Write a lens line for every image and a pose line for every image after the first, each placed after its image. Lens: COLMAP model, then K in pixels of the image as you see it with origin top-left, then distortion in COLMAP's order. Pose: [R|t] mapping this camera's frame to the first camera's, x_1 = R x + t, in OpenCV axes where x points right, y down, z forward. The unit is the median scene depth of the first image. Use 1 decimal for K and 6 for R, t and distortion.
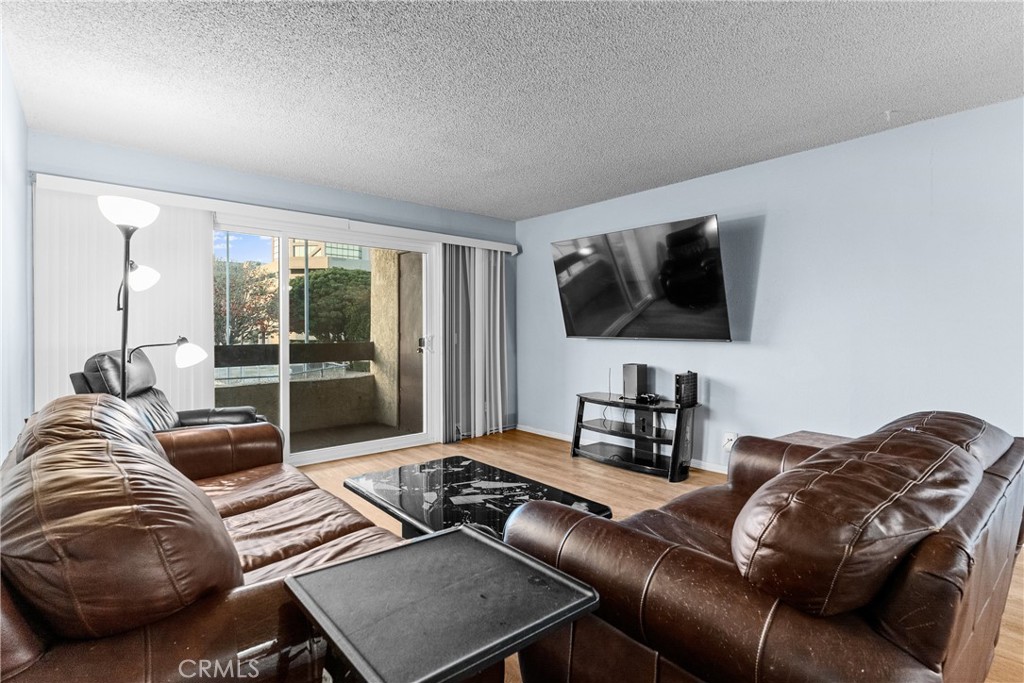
lens RADIAL K [[496.8, 0, 502.5], [0, 496.8, 334.3], [0, 0, 1]] dist [0.004040, 0.000837]
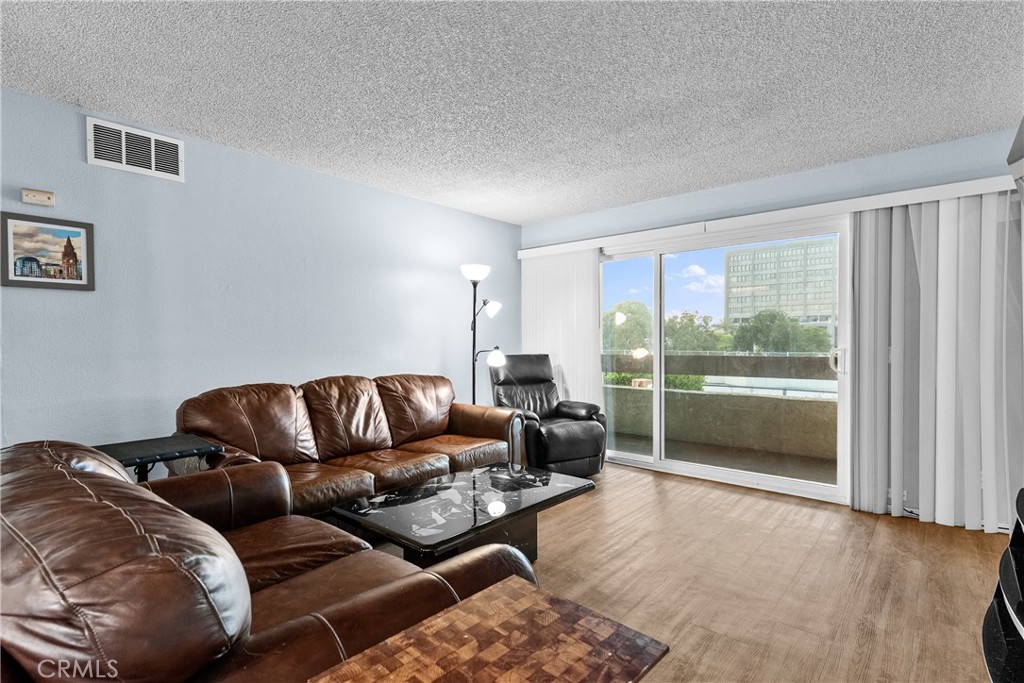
lens RADIAL K [[496.8, 0, 507.2], [0, 496.8, 354.2], [0, 0, 1]] dist [0.004040, 0.000837]
pose [[0.154879, 0.026834, -0.987569, 0.563578], [-0.006870, 0.999636, 0.026084, -0.007247], [0.987910, 0.002745, 0.155007, 0.513774]]
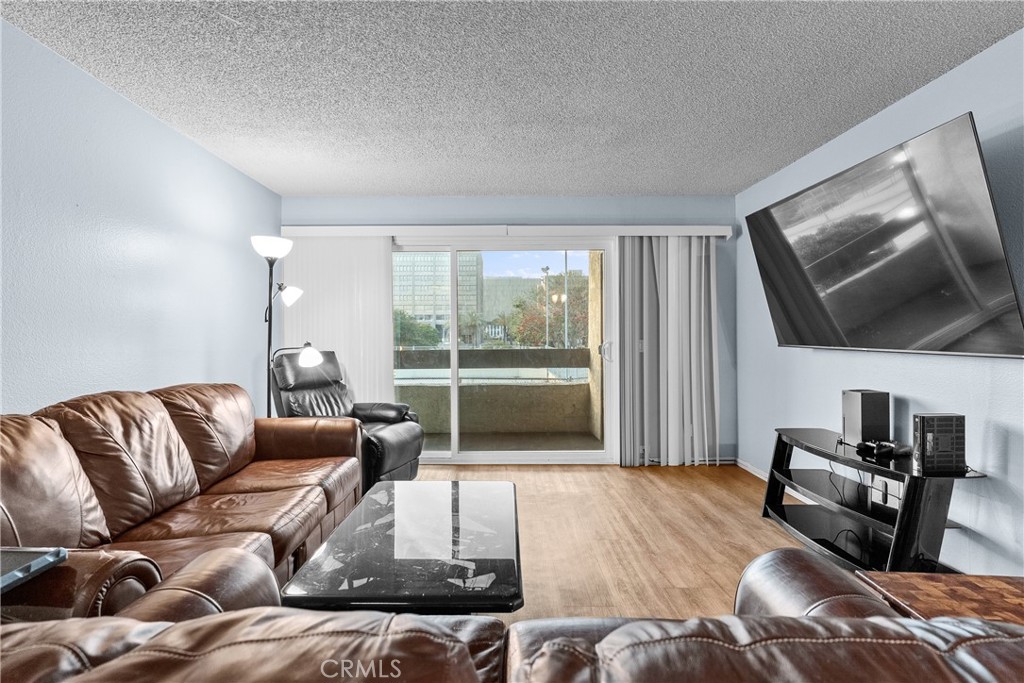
lens RADIAL K [[496.8, 0, 494.7], [0, 496.8, 340.3], [0, 0, 1]] dist [0.004040, 0.000837]
pose [[0.762287, 0.004718, -0.647222, 0.326261], [-0.003871, 0.999989, 0.002730, -0.003218], [0.647228, 0.000424, 0.762297, 0.233651]]
